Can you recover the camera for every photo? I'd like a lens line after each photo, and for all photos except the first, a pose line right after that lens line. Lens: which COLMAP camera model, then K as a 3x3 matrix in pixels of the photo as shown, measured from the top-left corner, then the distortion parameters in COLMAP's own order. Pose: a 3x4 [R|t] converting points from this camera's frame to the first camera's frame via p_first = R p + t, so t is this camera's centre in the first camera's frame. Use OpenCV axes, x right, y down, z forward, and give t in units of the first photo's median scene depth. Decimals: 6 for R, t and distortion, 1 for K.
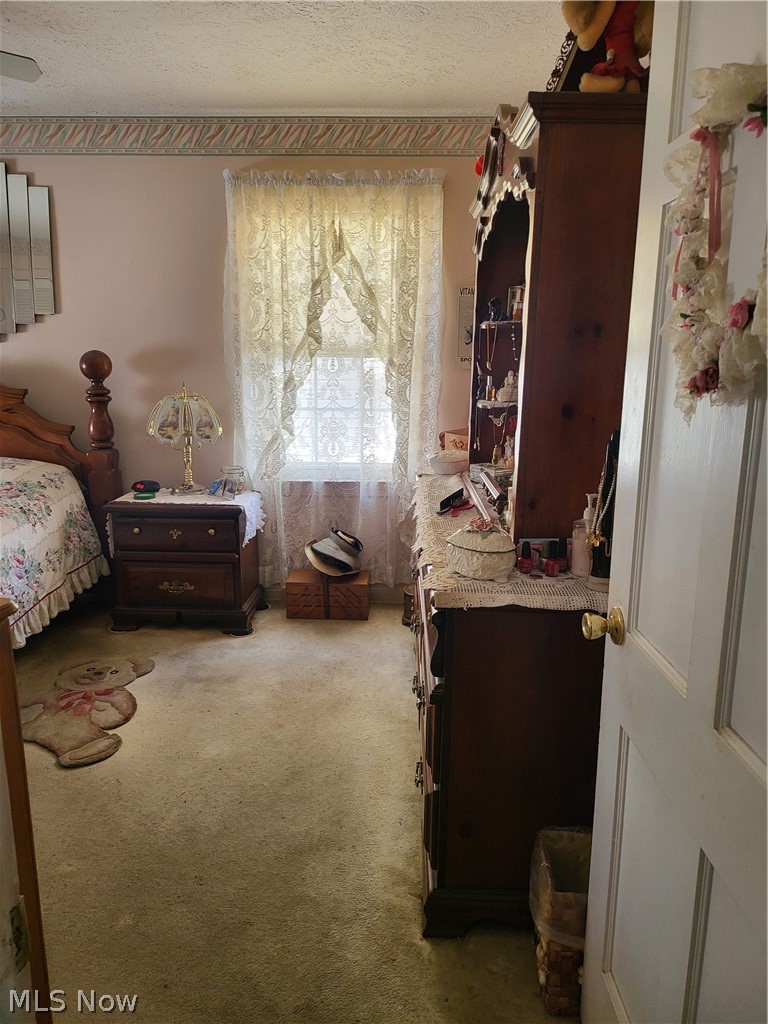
lens RADIAL K [[714.4, 0, 366.4], [0, 714.4, 529.0], [0, 0, 1]] dist [0.066138, -0.063836]
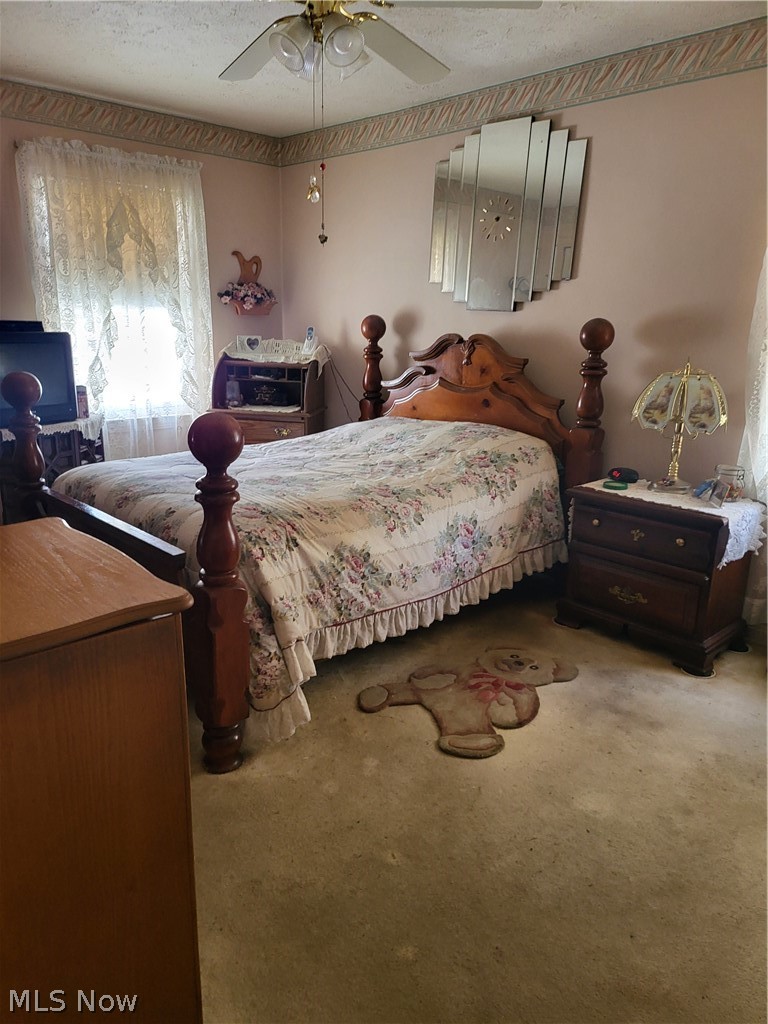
lens RADIAL K [[714.4, 0, 366.4], [0, 714.4, 529.0], [0, 0, 1]] dist [0.066138, -0.063836]
pose [[0.723926, 0.201696, -0.659735, 0.064854], [-0.178010, 0.978535, 0.103830, -0.032055], [0.666516, 0.042274, 0.744291, 0.148060]]
